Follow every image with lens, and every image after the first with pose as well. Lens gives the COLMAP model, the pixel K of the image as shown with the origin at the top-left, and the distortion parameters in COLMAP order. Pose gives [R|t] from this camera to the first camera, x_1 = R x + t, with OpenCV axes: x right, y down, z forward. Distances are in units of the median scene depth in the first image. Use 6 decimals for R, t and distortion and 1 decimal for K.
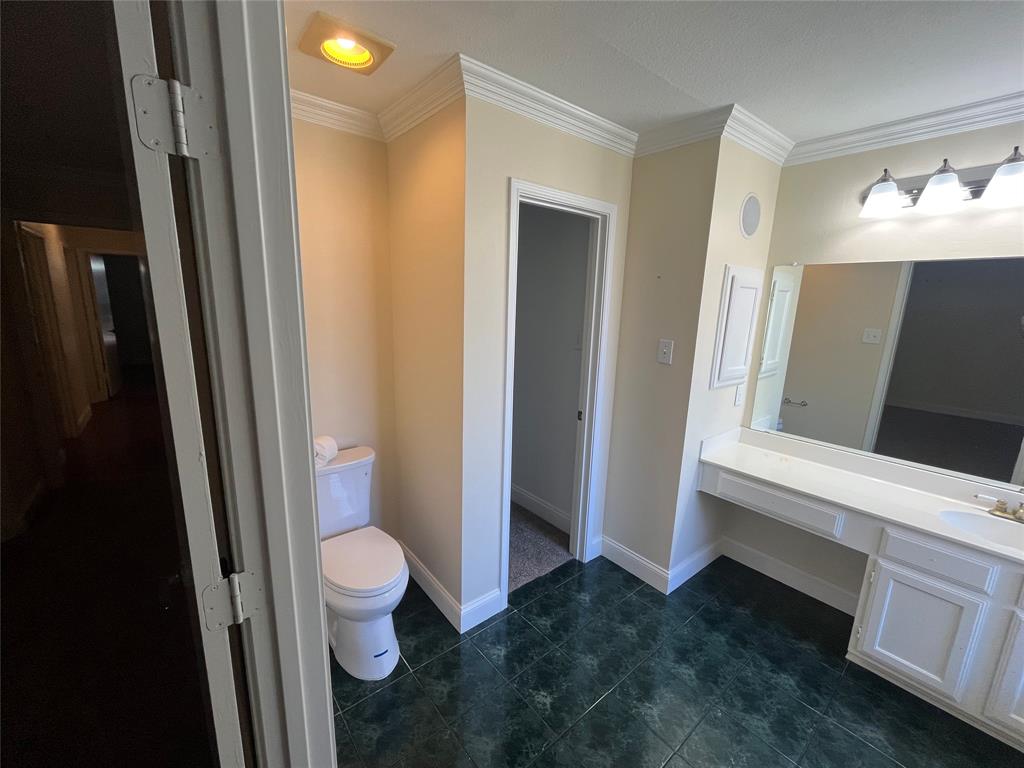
lens RADIAL K [[418.5, 0, 508.6], [0, 418.5, 384.8], [0, 0, 1]] dist [-0.002597, 0.000248]
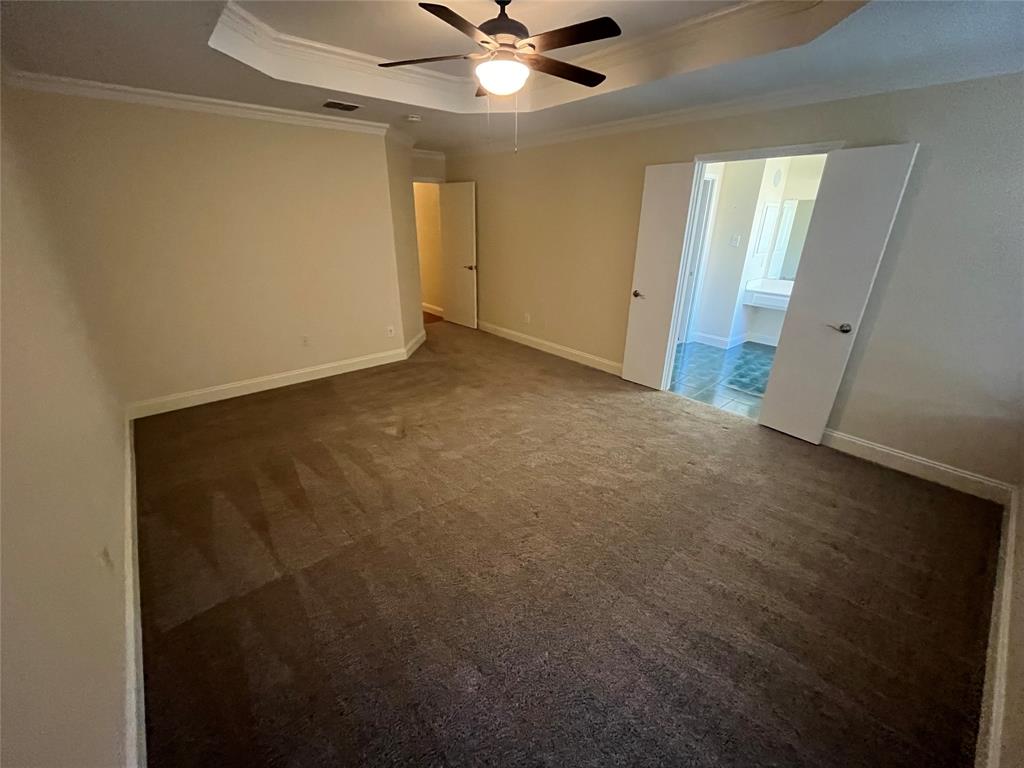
lens RADIAL K [[418.5, 0, 513.7], [0, 418.5, 386.4], [0, 0, 1]] dist [-0.002597, 0.000248]
pose [[0.999384, -0.032500, 0.013239, -0.890240], [0.029405, 0.981434, 0.189534, 0.232079], [-0.019153, -0.189028, 0.981785, -1.379776]]
